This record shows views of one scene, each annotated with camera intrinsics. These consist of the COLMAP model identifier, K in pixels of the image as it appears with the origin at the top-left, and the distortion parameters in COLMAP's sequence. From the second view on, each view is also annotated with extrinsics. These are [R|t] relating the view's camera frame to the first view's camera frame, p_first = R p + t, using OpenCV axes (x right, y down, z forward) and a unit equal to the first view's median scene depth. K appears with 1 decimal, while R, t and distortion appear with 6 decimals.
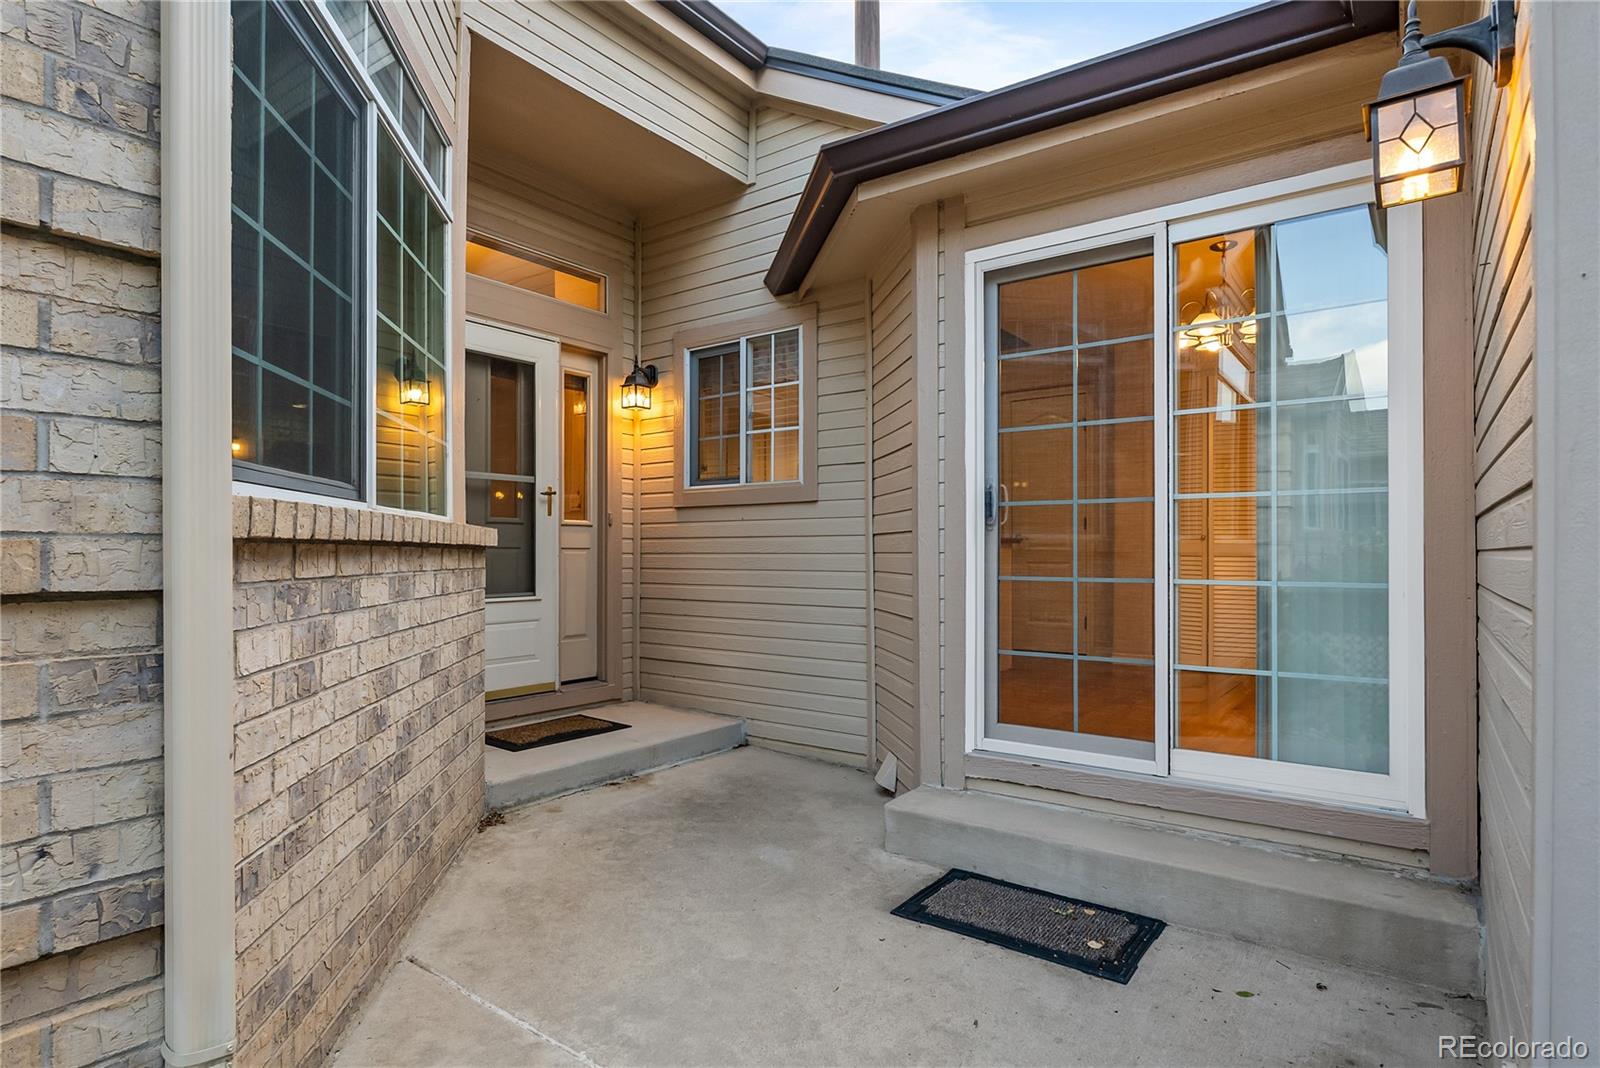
lens RADIAL K [[847.0, 0, 798.3], [0, 847.0, 543.9], [0, 0, 1]] dist [-0.001457, -0.000267]
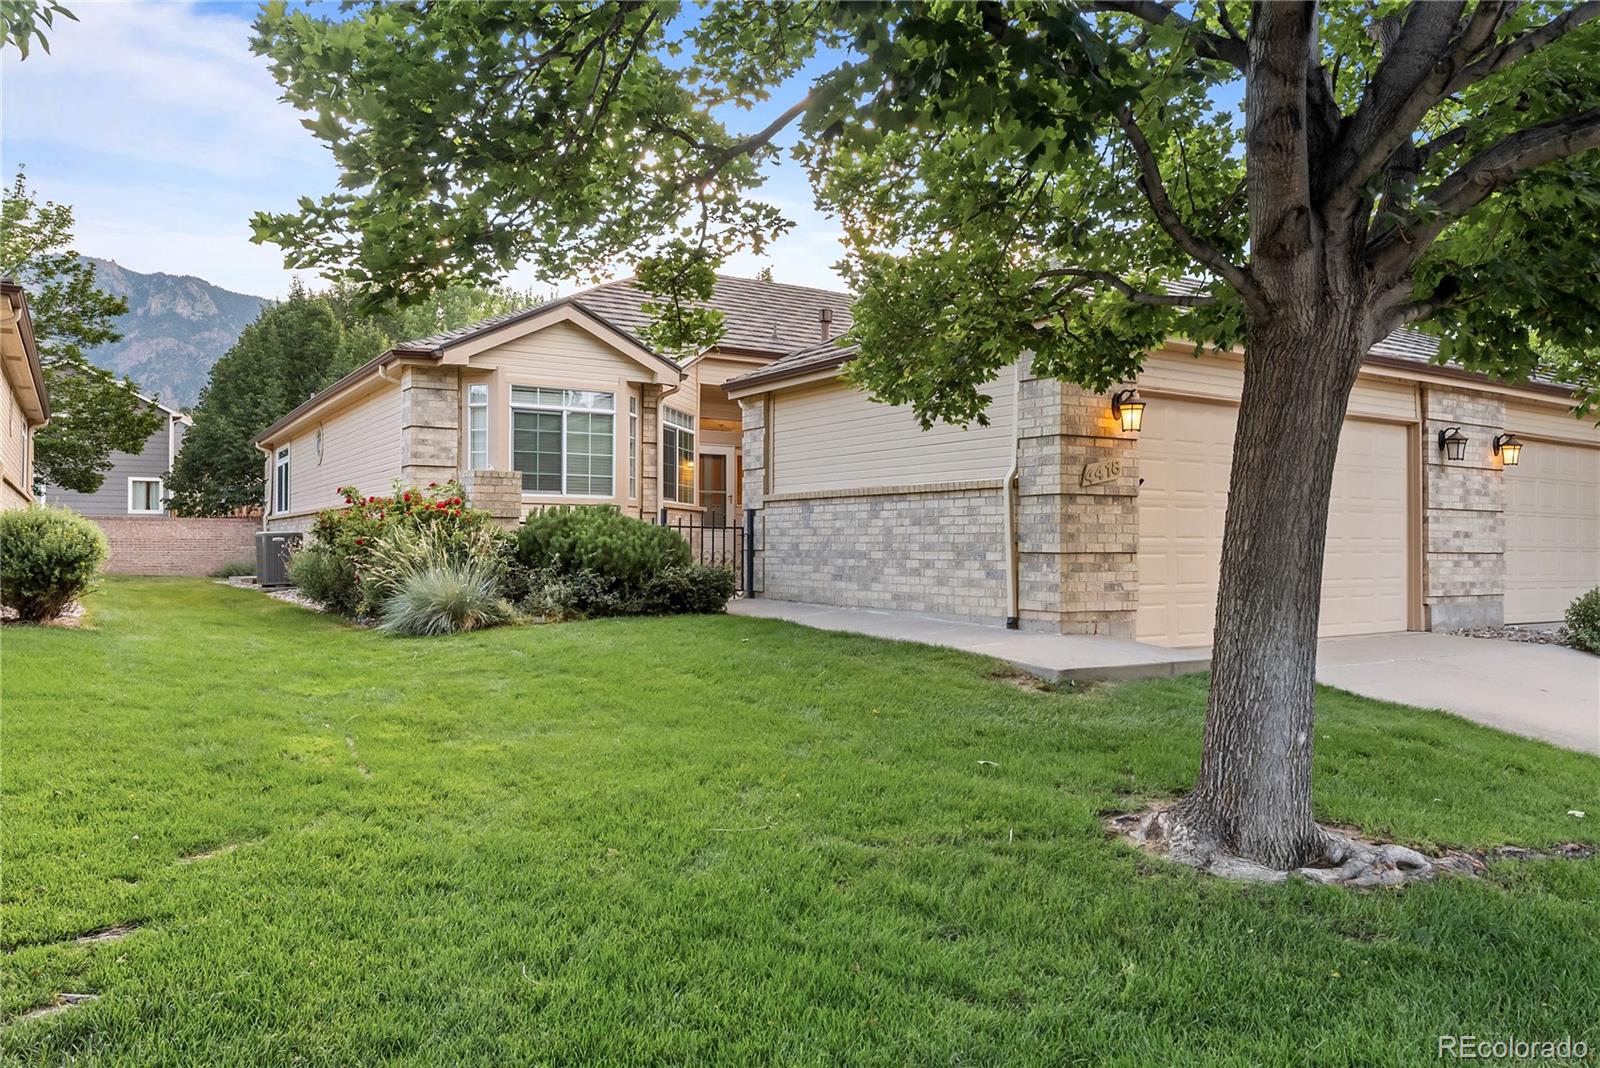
lens RADIAL K [[1103.7, 0, 795.5], [0, 1103.7, 545.1], [0, 0, 1]] dist [0.014110, -0.004411]
pose [[0.932903, 0.004608, -0.360099, 1.371762], [-0.001736, 0.999964, 0.008299, 0.083764], [0.360124, -0.007117, 0.932877, -2.658428]]
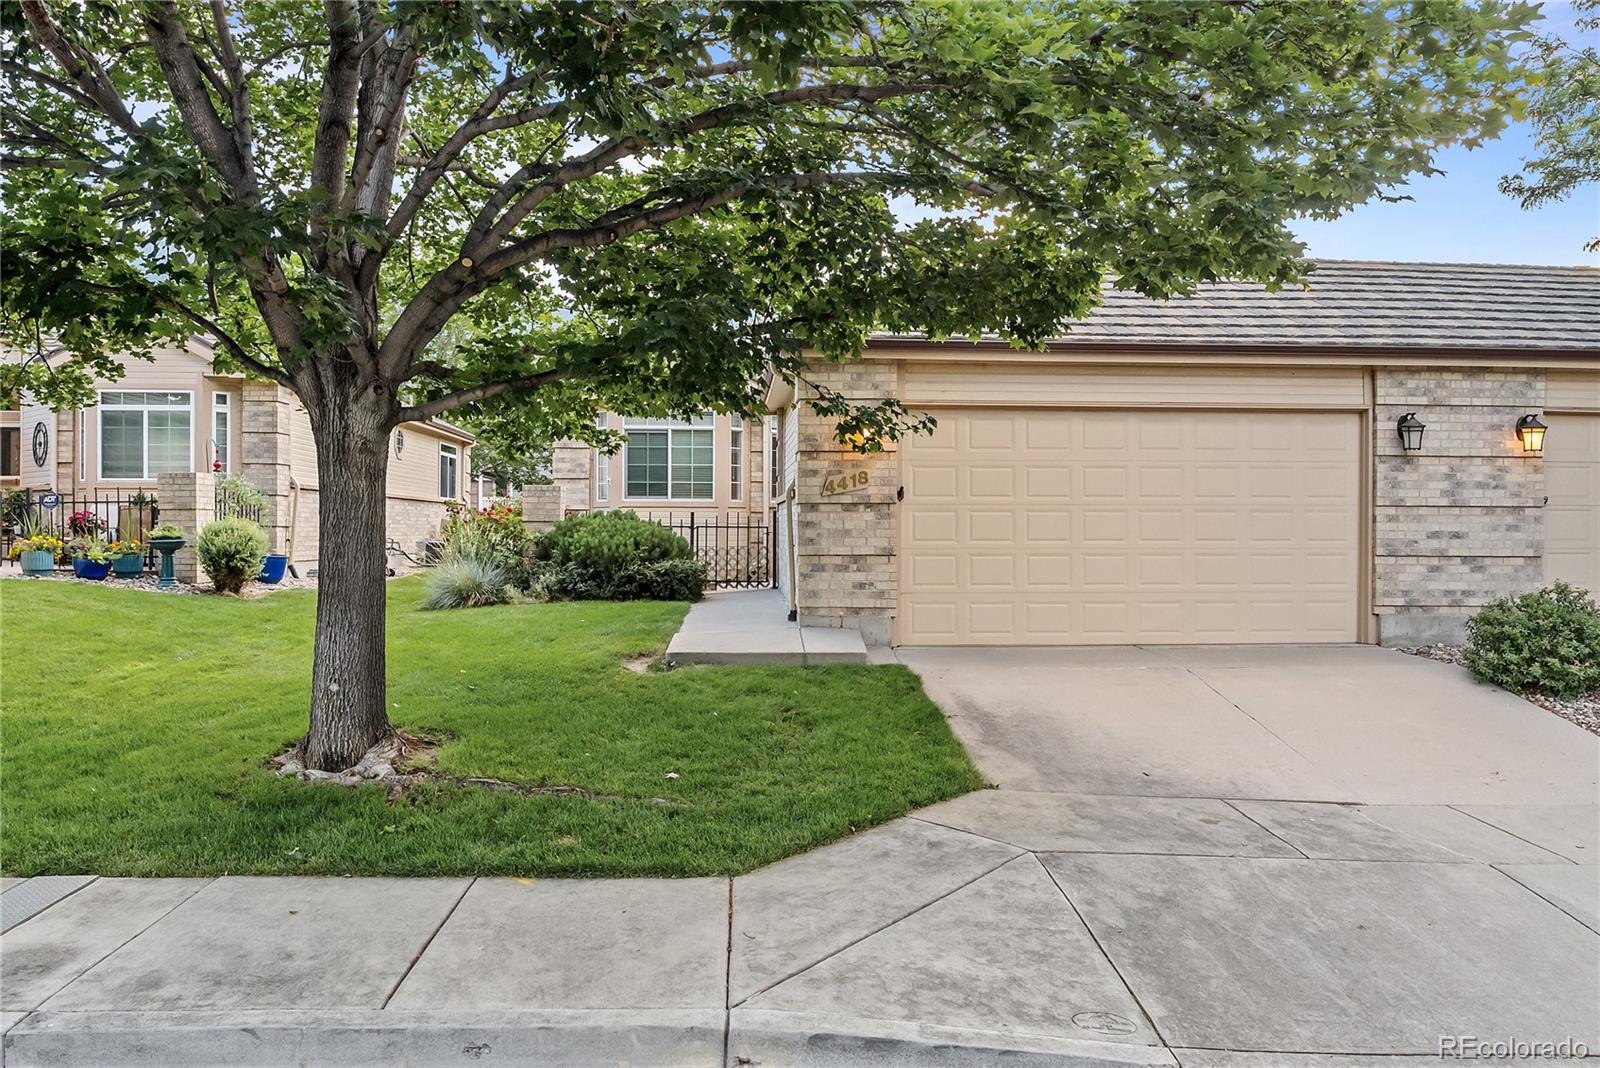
lens RADIAL K [[1140.3, 0, 800.1], [0, 1140.3, 534.3], [0, 0, 1]] dist [0.005905, 0.001500]
pose [[0.641838, 0.007215, -0.766806, 2.870883], [0.003155, 0.999922, 0.012050, 0.043332], [0.766834, -0.010153, 0.641765, -2.140679]]
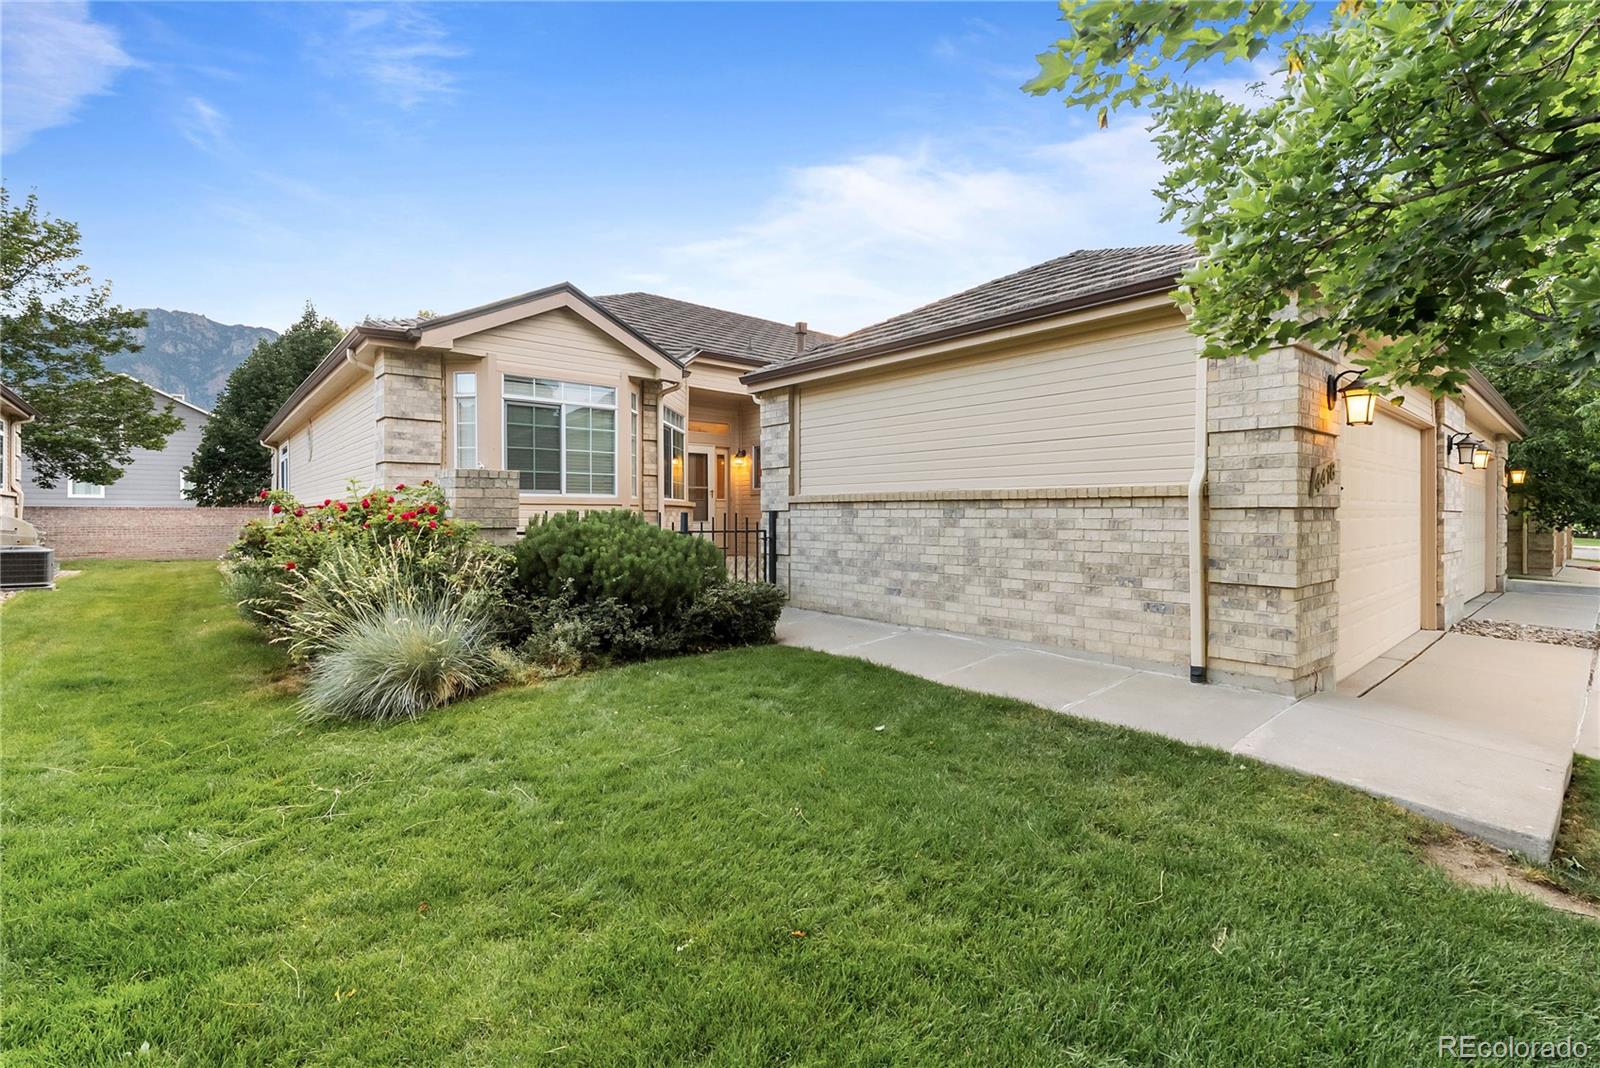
lens RADIAL K [[710.0, 0, 804.2], [0, 710.0, 523.7], [0, 0, 1]] dist [-0.003372, 0.000358]
pose [[0.976636, 0.002689, -0.214884, 0.678745], [0.001985, 0.999766, 0.021532, 0.008479], [0.214891, -0.021456, 0.976402, -1.702372]]
